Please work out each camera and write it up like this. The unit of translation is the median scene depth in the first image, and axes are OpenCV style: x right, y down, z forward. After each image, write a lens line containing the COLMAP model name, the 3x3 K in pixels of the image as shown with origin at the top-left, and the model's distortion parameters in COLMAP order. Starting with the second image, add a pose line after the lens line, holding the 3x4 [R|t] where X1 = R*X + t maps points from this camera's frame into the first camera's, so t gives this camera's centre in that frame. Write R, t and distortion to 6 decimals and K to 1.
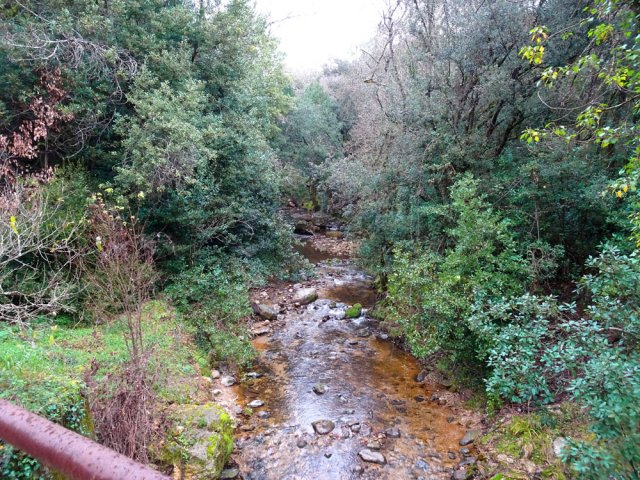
lens RADIAL K [[461.3, 0, 320.4], [0, 461.3, 256.9], [0, 0, 1]] dist [0.010852, 0.003094]
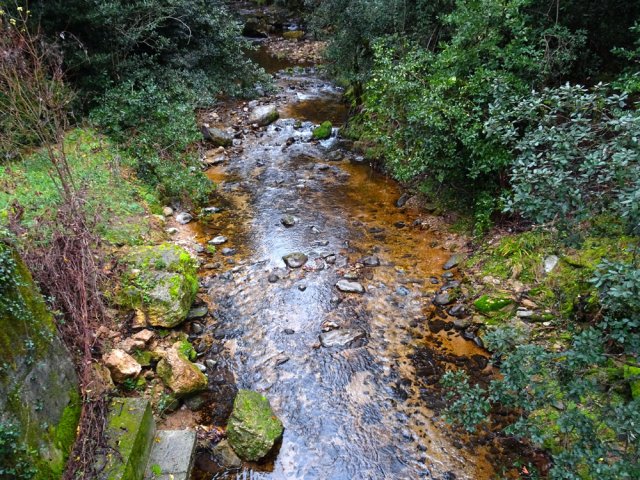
lens RADIAL K [[461.3, 0, 320.4], [0, 461.3, 256.9], [0, 0, 1]] dist [0.010852, 0.003094]
pose [[0.994518, -0.063038, 0.083432, -0.019899], [0.029686, 0.935240, 0.352769, 0.038067], [-0.100267, -0.348358, 0.931984, 0.137597]]
